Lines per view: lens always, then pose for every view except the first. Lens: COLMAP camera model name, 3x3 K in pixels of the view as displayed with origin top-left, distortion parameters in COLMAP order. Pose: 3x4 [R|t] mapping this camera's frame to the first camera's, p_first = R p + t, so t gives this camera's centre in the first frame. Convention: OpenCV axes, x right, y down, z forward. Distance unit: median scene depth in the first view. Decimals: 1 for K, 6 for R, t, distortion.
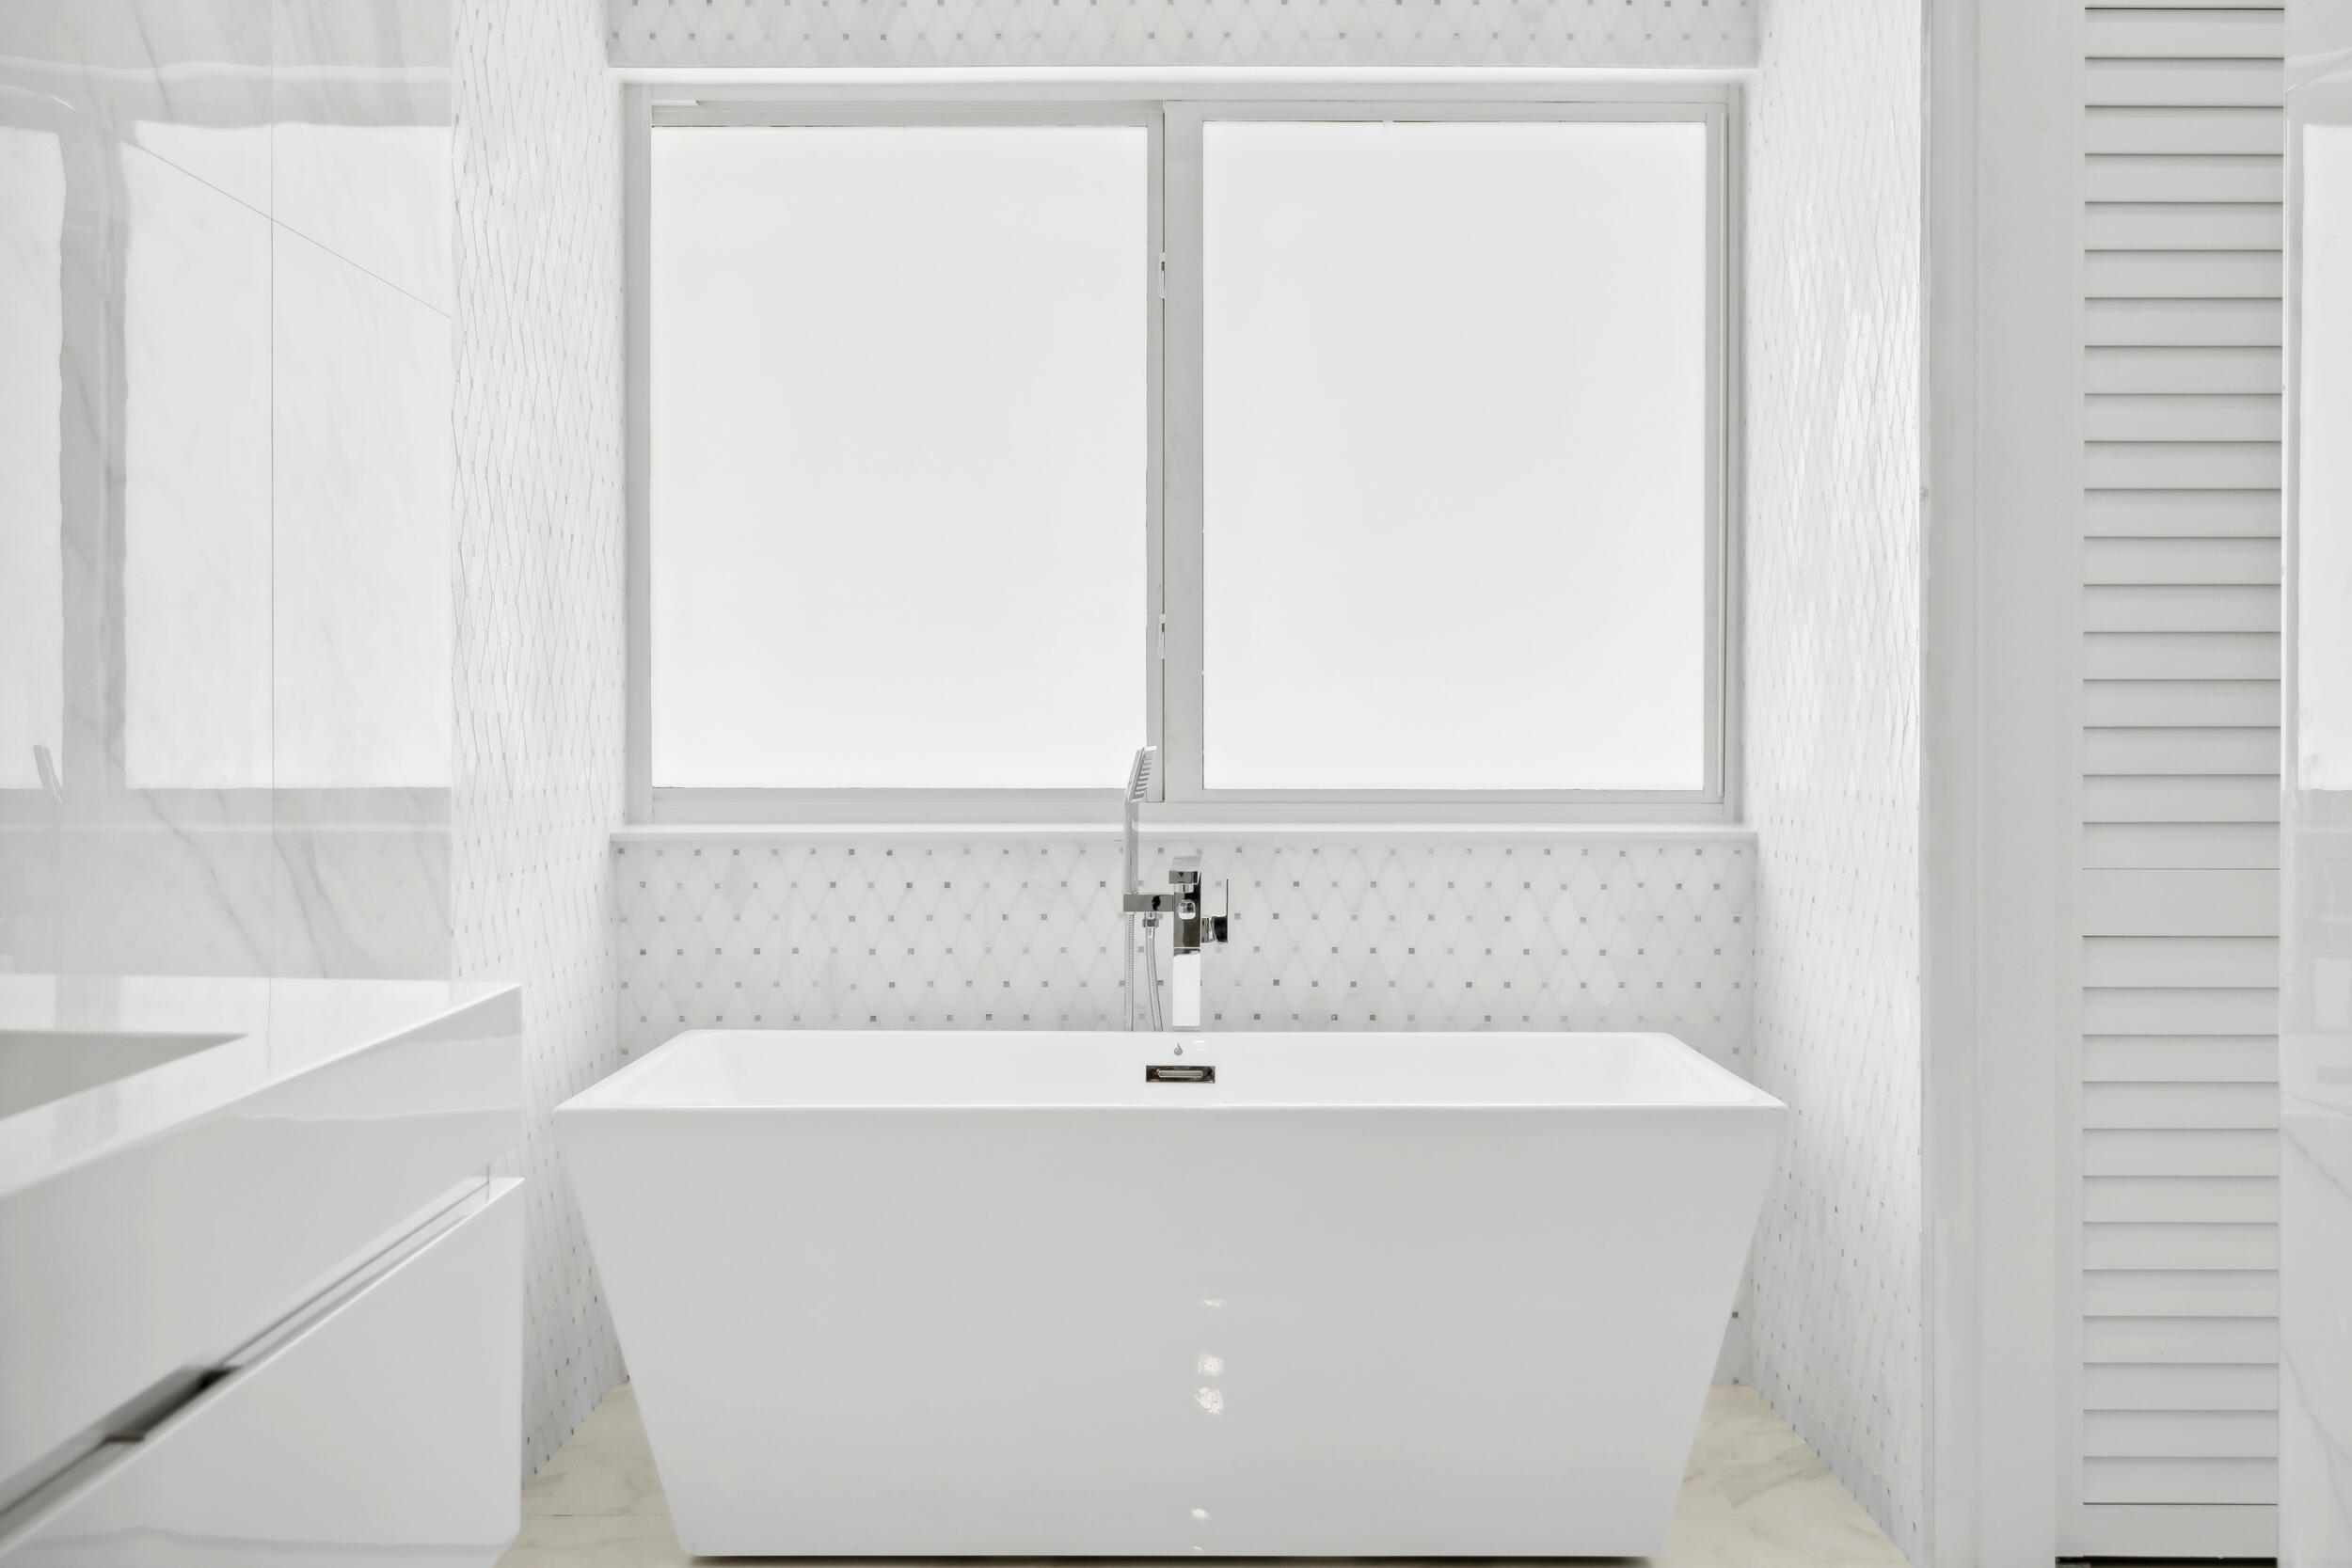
lens RADIAL K [[2368.5, 0, 1170.4], [0, 2368.5, 765.2], [0, 0, 1]] dist [0.008410, 0.000000]
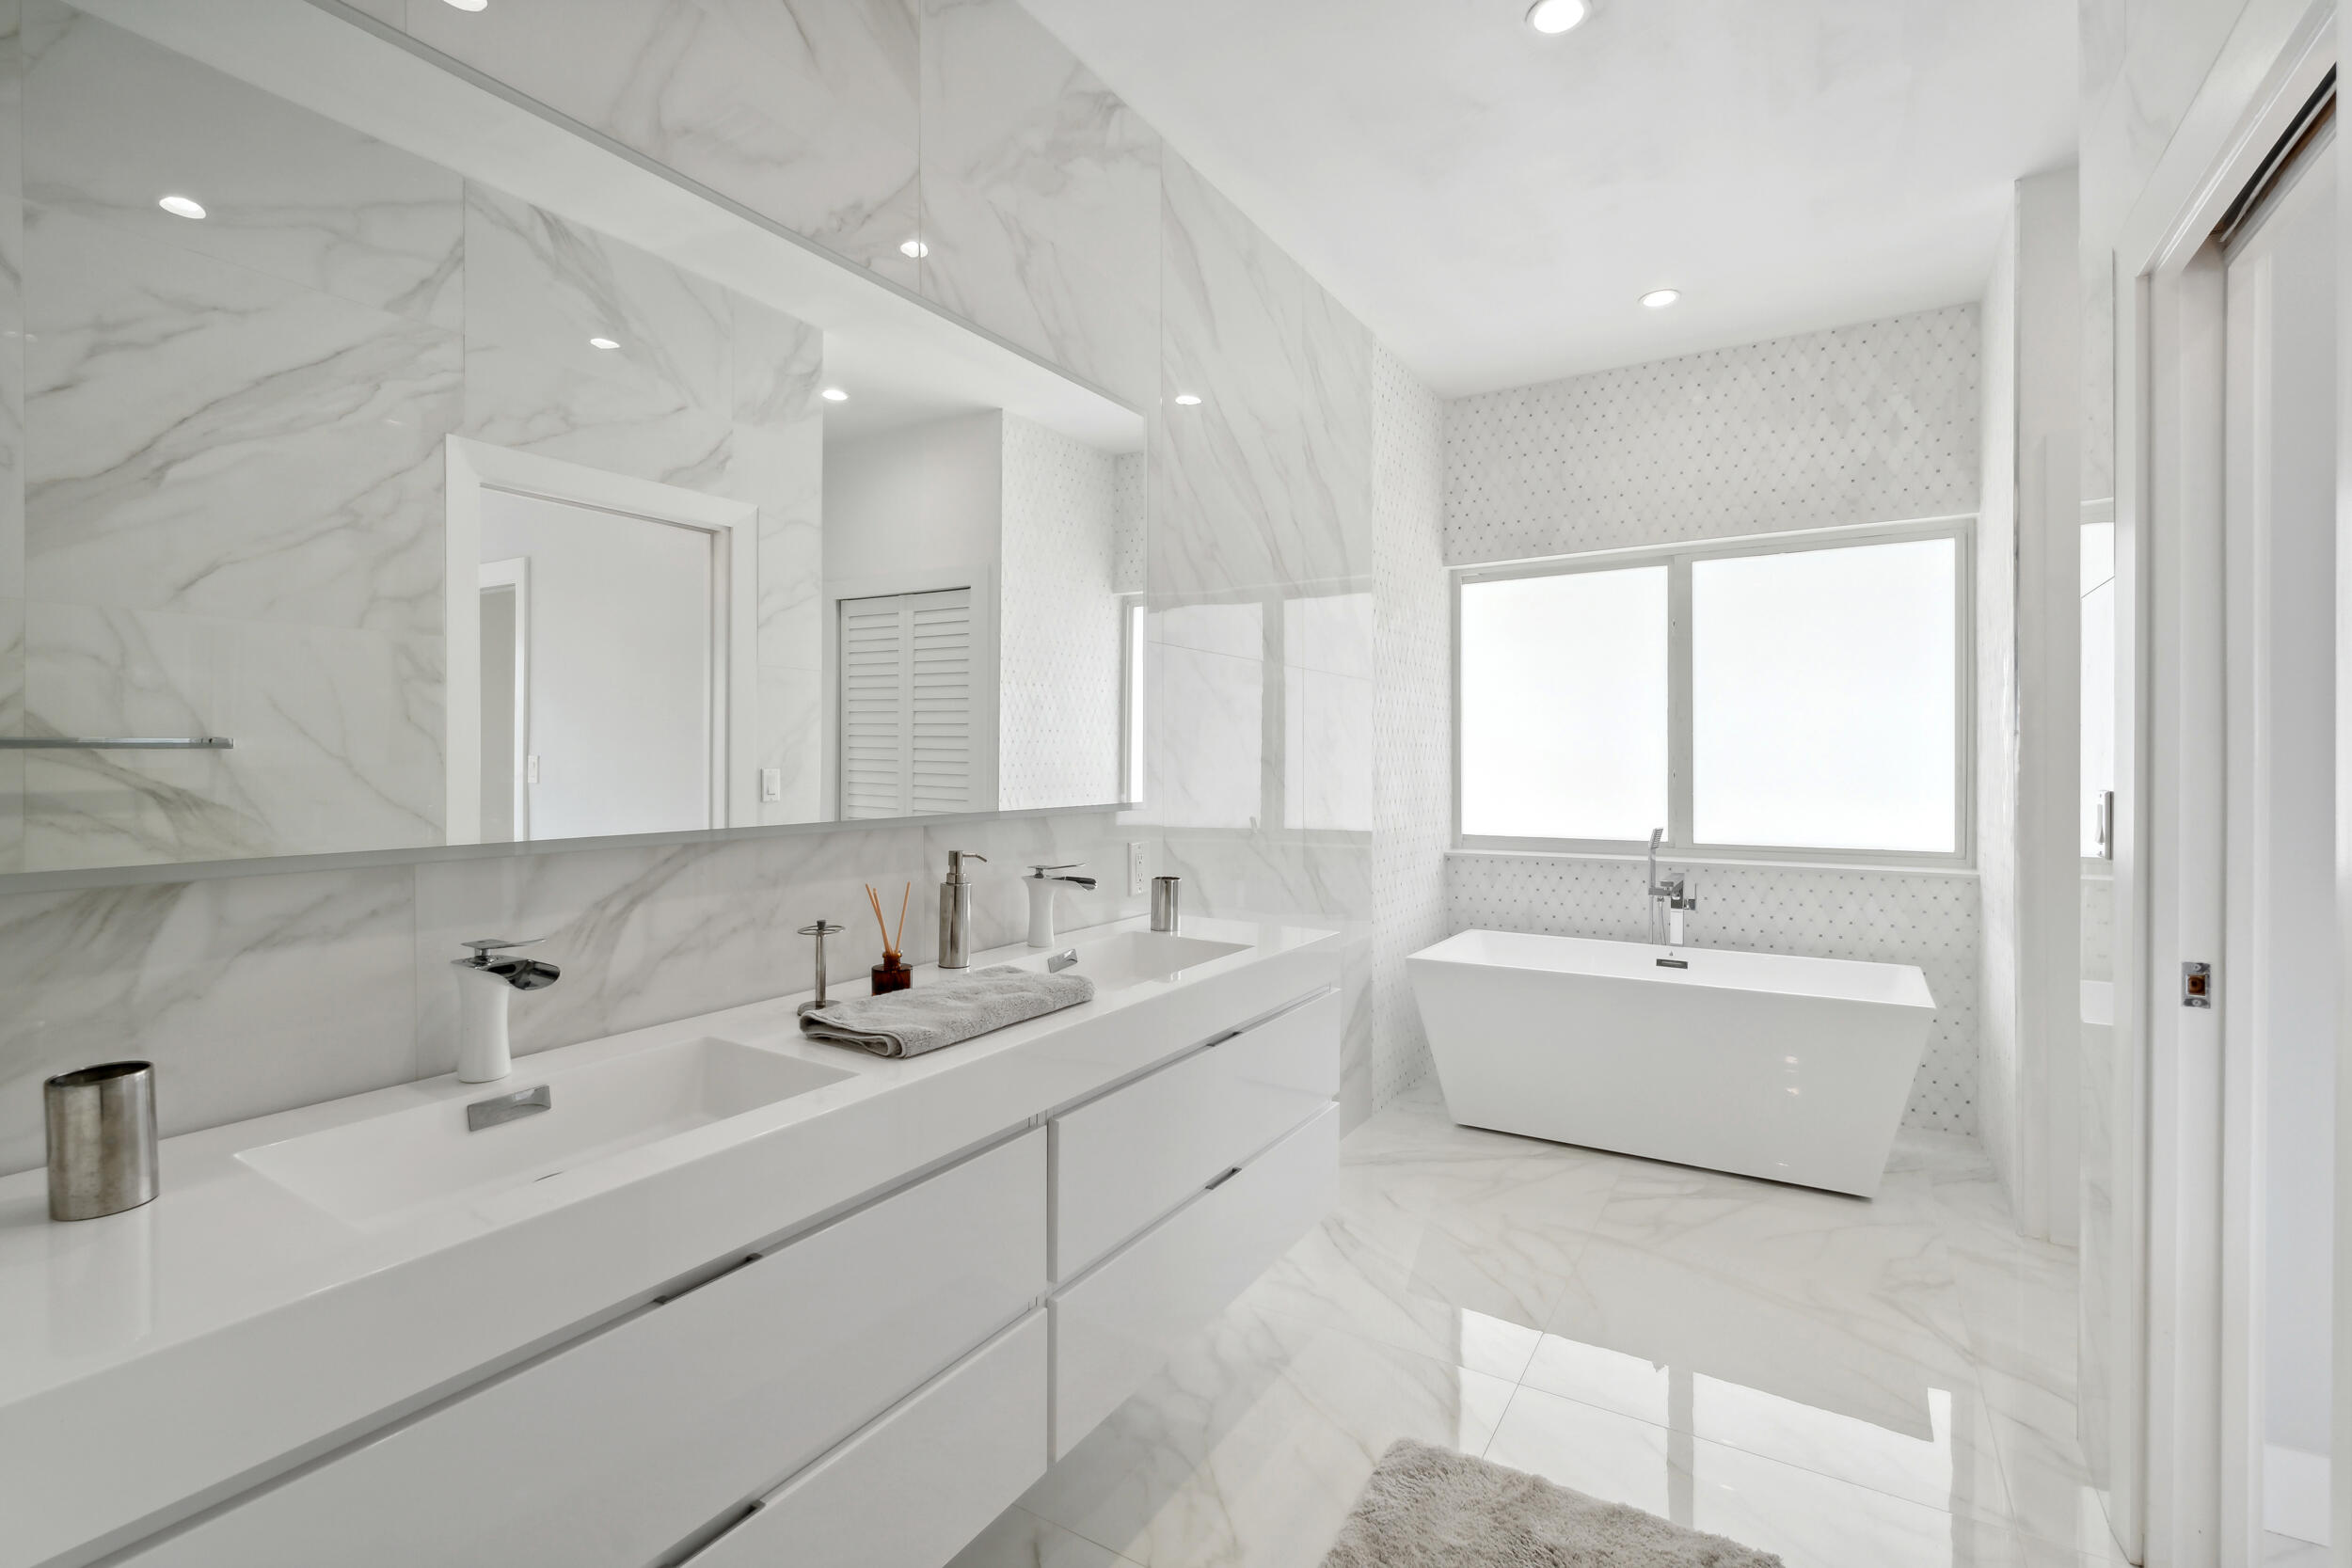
lens RADIAL K [[1087.4, 0, 1168.1], [0, 1087.4, 778.7], [0, 0, 1]] dist [0.020540, 0.000279]
pose [[0.847464, 0.002794, -0.530845, 0.152430], [-0.002066, 0.999996, 0.001964, -0.056754], [0.530849, -0.000567, 0.847467, -0.206346]]
